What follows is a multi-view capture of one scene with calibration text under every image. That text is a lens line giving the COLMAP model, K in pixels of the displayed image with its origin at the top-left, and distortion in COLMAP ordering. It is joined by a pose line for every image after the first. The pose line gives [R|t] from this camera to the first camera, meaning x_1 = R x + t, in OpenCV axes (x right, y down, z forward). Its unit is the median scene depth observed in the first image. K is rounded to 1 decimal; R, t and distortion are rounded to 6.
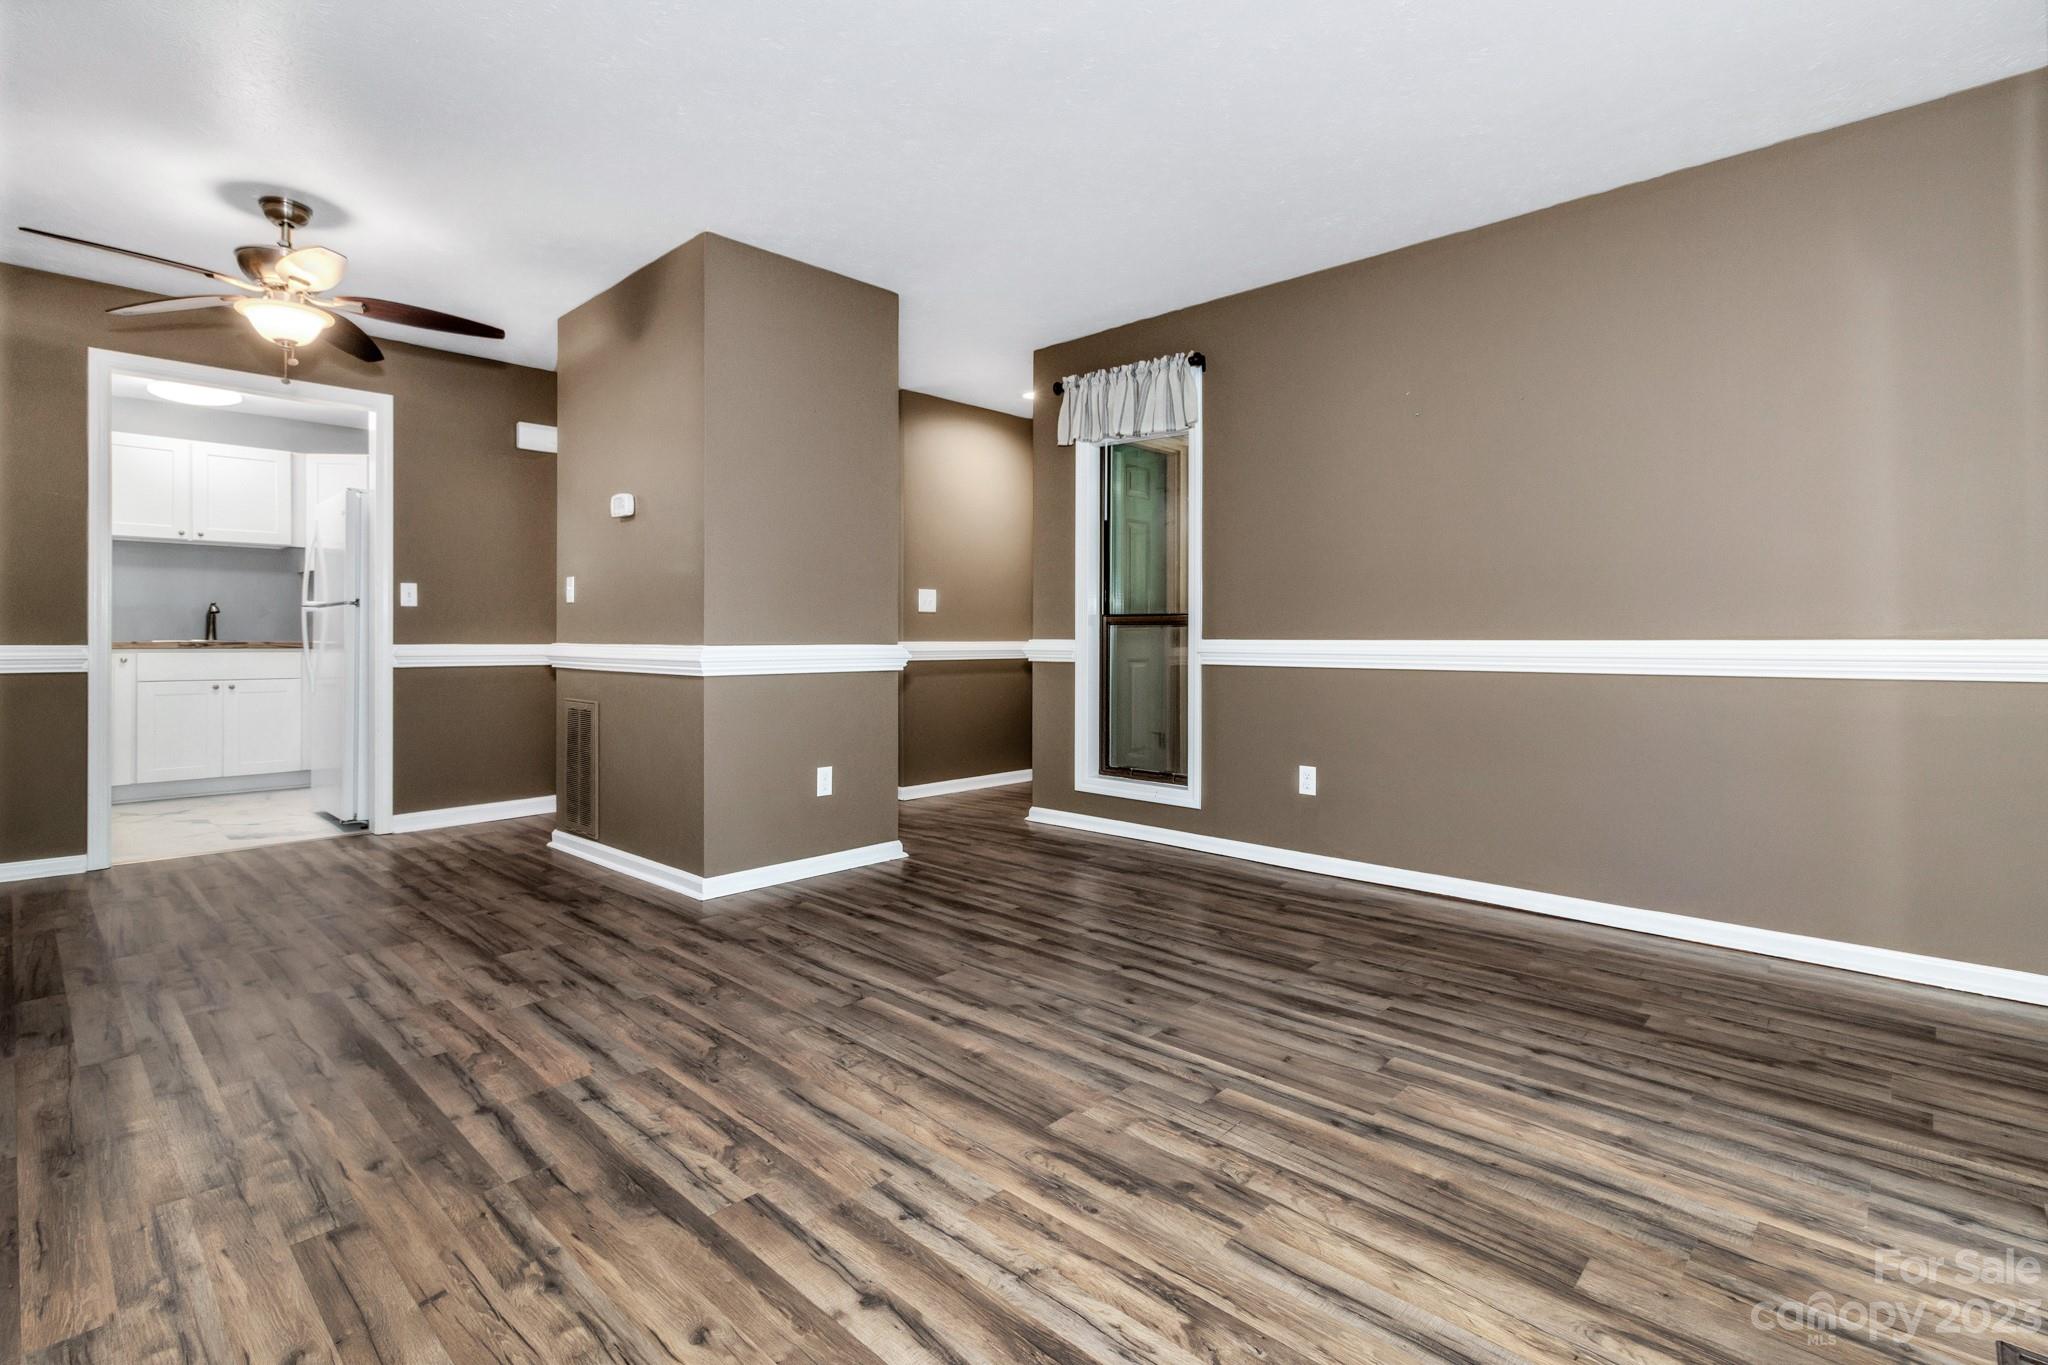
lens RADIAL K [[939.2, 0, 991.5], [0, 939.2, 653.5], [0, 0, 1]] dist [0.000805, -0.000402]
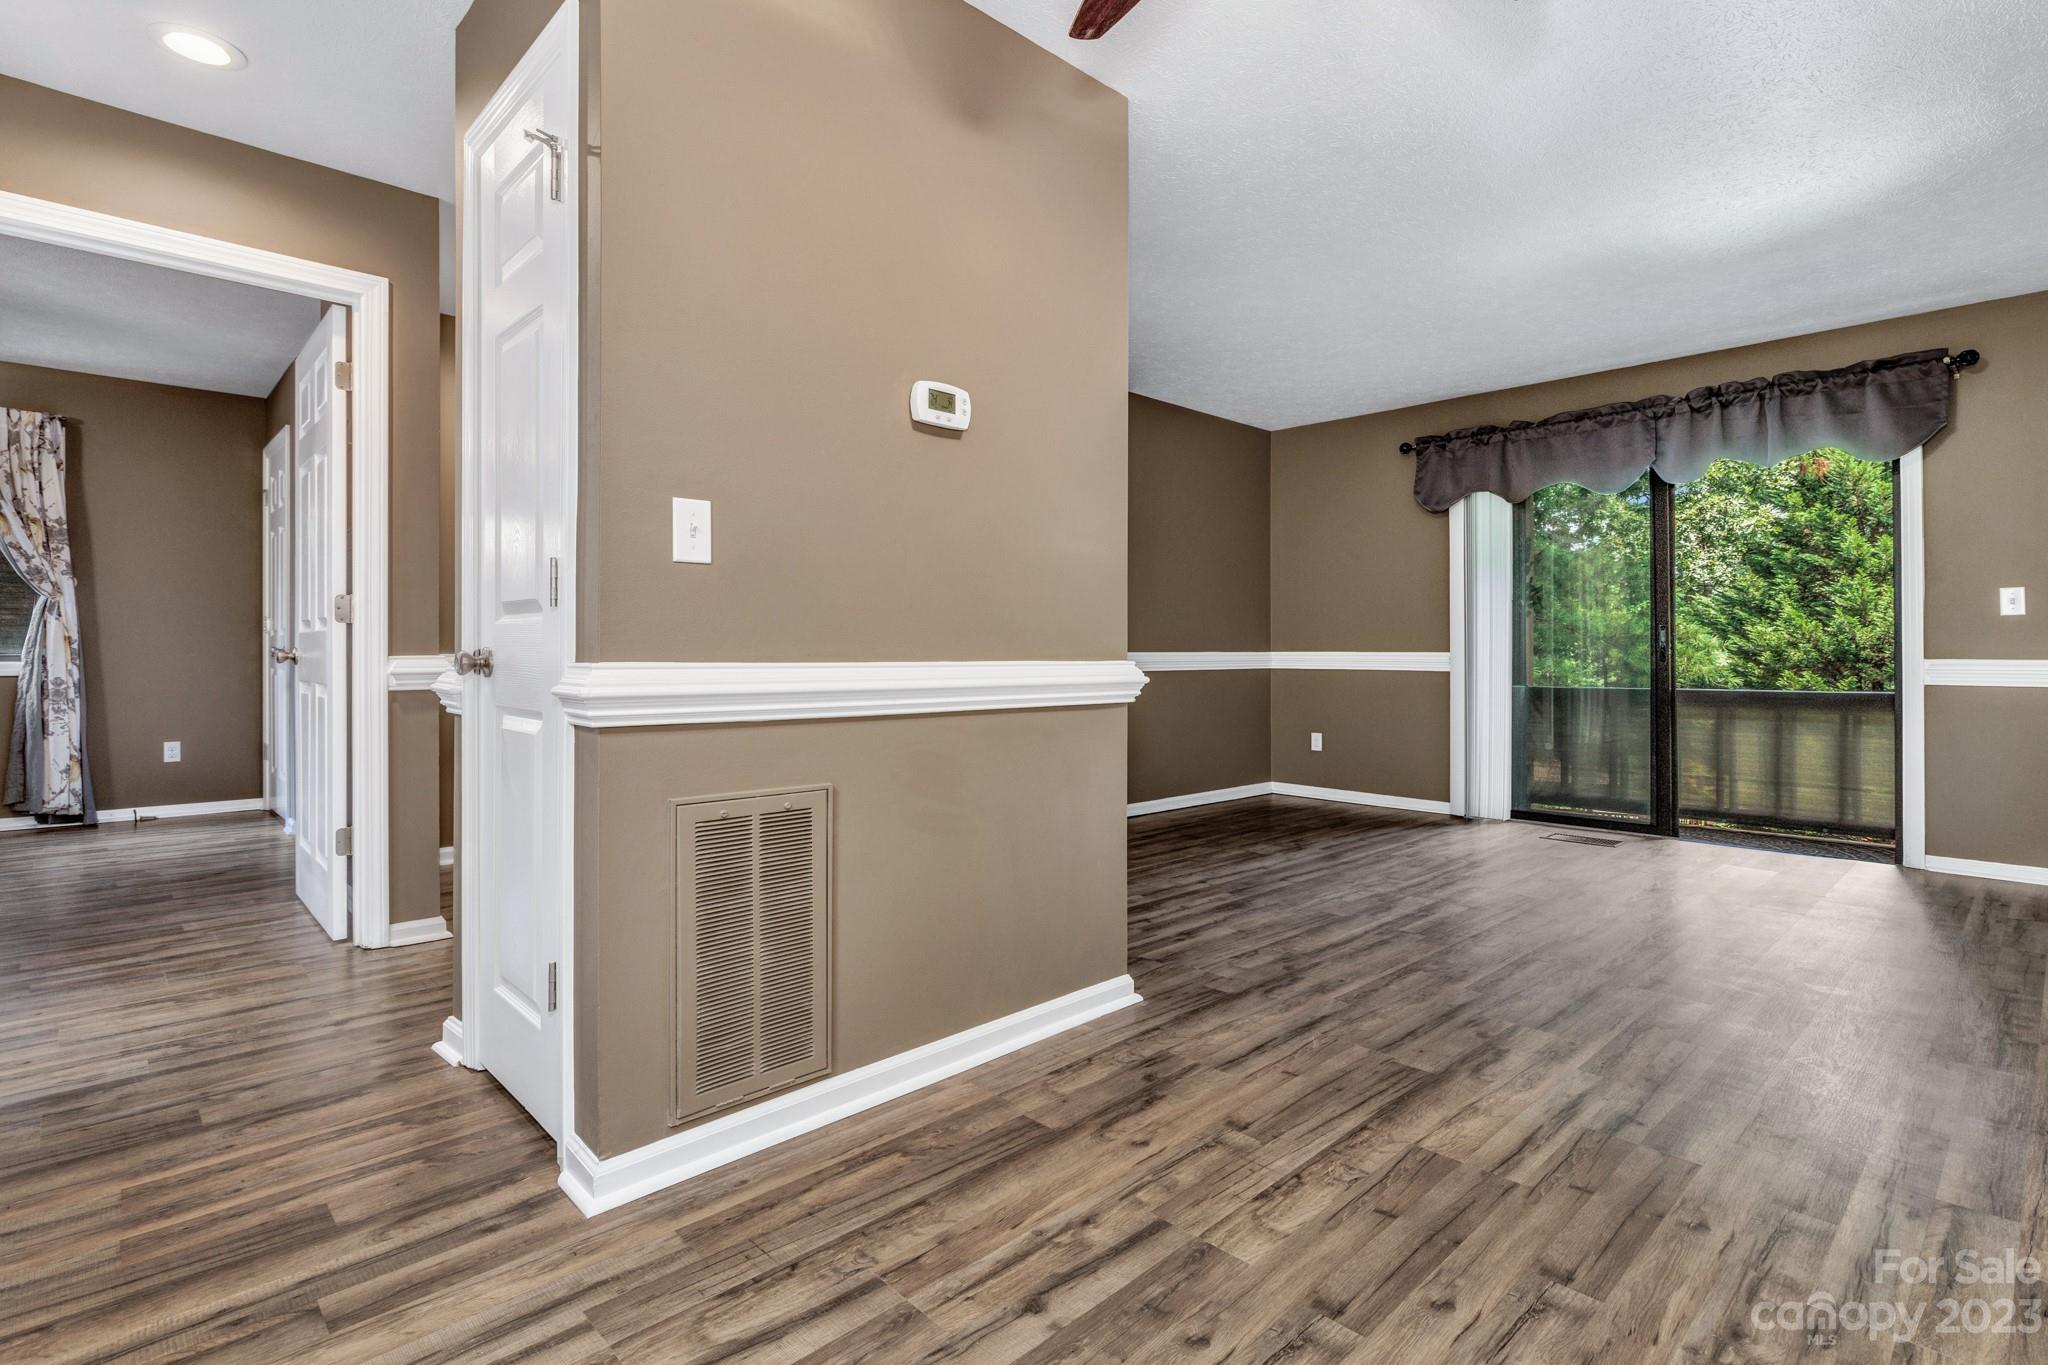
lens RADIAL K [[988.5, 0, 985.8], [0, 988.5, 631.4], [0, 0, 1]] dist [0.002400, -0.000079]
pose [[0.069141, 0.021131, 0.997383, -1.601778], [0.013560, 0.999663, -0.022120, -0.018112], [-0.997515, 0.015054, 0.068831, 1.545097]]
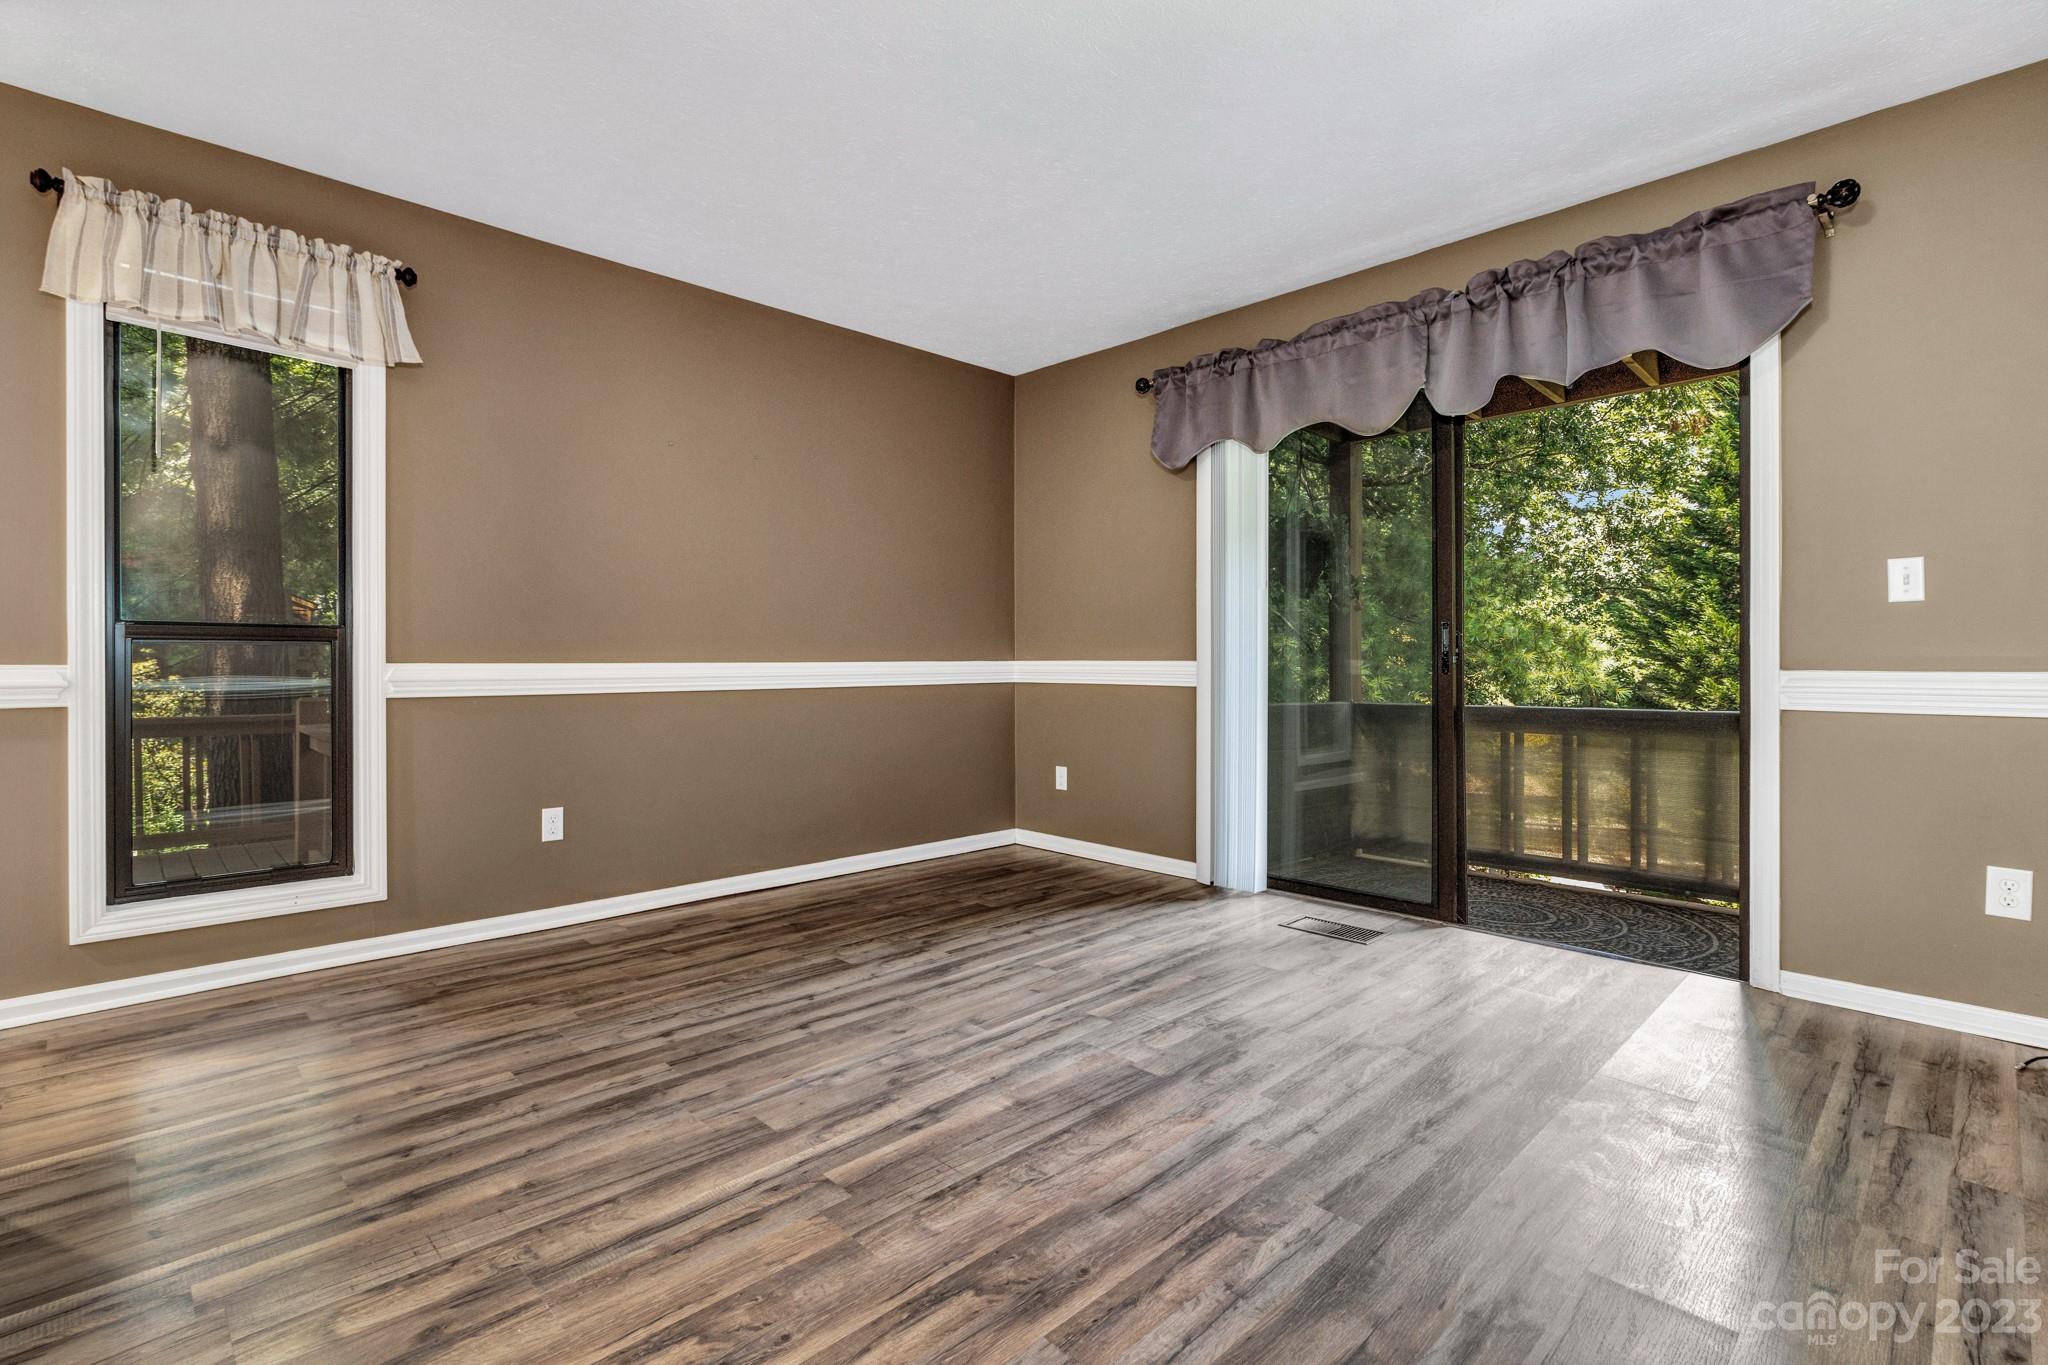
lens RADIAL K [[978.3, 0, 1023.2], [0, 978.3, 649.2], [0, 0, 1]] dist [0.002613, -0.001243]
pose [[0.019878, 0.011021, 0.999742, -0.904479], [0.017859, 0.999776, -0.011377, -0.012709], [-0.999643, 0.018081, 0.019677, 0.880090]]
